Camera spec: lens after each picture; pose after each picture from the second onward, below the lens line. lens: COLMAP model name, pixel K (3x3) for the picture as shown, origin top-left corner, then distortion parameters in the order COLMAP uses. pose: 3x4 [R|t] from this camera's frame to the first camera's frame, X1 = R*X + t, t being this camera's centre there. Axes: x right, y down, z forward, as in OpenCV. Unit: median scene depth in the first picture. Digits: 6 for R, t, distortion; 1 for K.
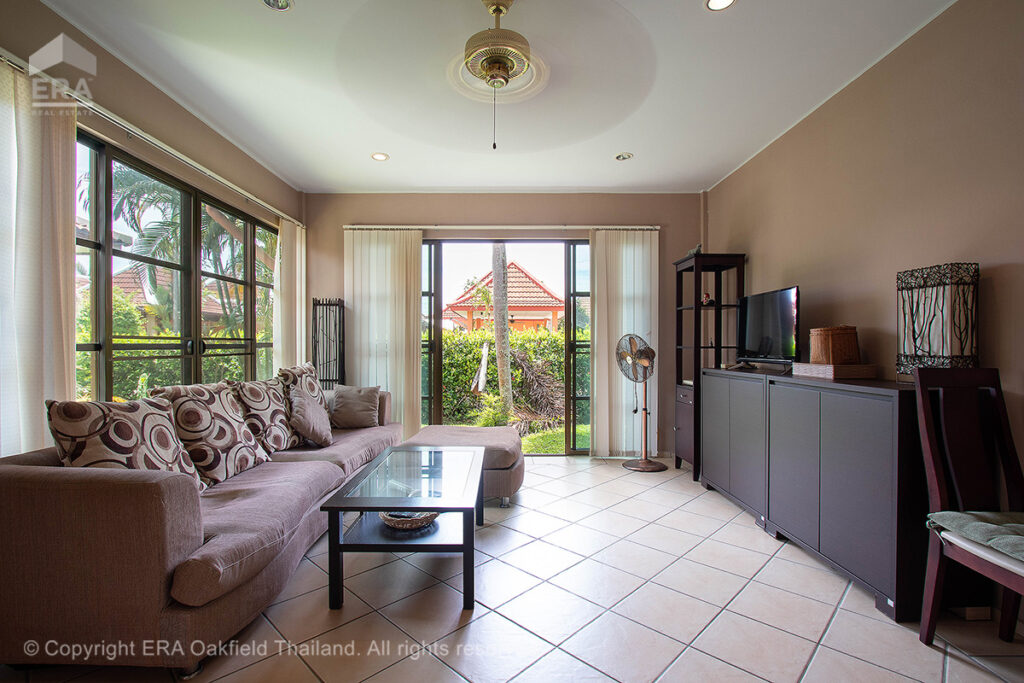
lens RADIAL K [[475.3, 0, 512.0], [0, 475.3, 341.5], [0, 0, 1]] dist [0.000082, 0.000049]
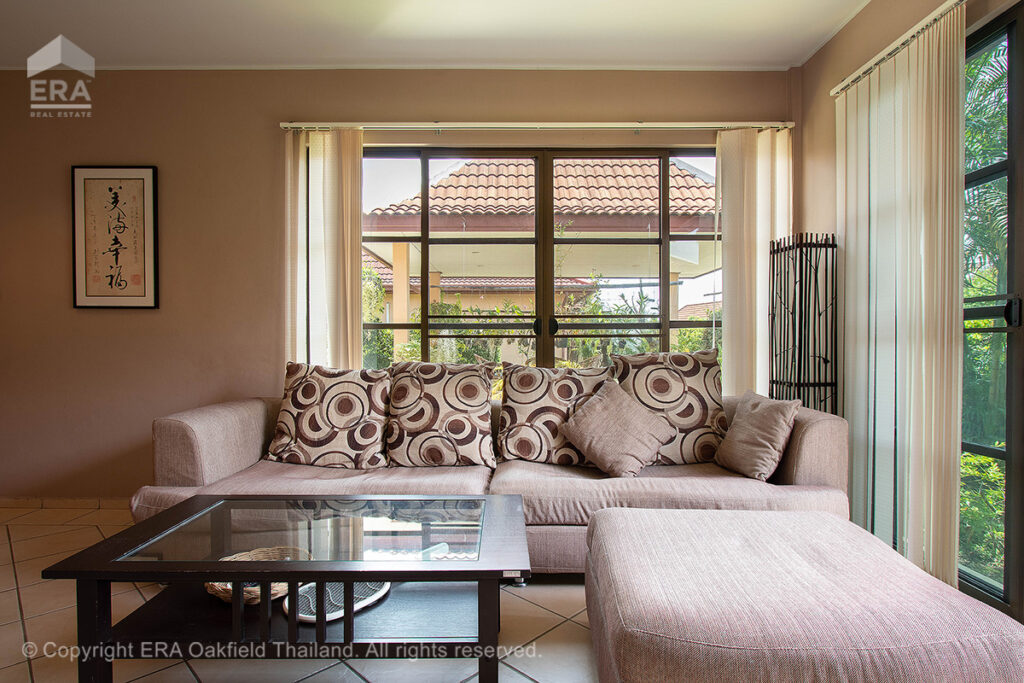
lens RADIAL K [[542.7, 0, 512.0], [0, 542.7, 341.5], [0, 0, 1]] dist [-0.003601, -0.000269]
pose [[-0.006948, -0.006635, -0.999954, 0.368040], [0.008139, 0.999944, -0.006691, 0.048499], [0.999943, -0.008185, -0.006894, 0.991264]]
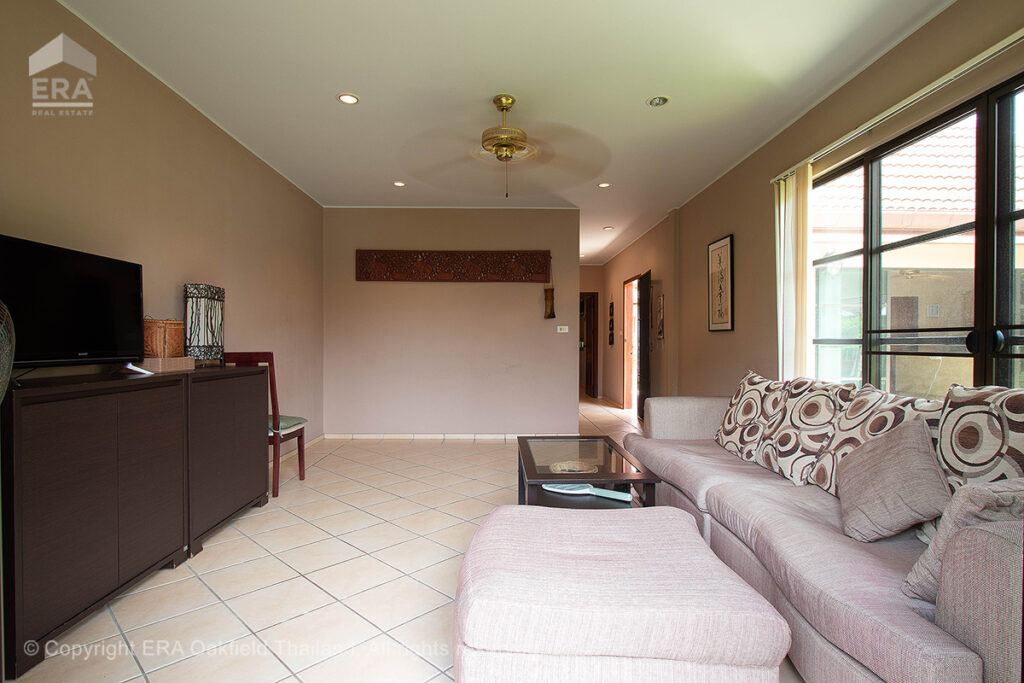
lens RADIAL K [[542.7, 0, 512.0], [0, 542.7, 341.5], [0, 0, 1]] dist [-0.003601, -0.000269]
pose [[-0.999964, -0.002823, -0.007946, -0.024003], [-0.002753, 0.999958, -0.008773, 0.019750], [0.007970, -0.008751, -0.999930, 1.812762]]
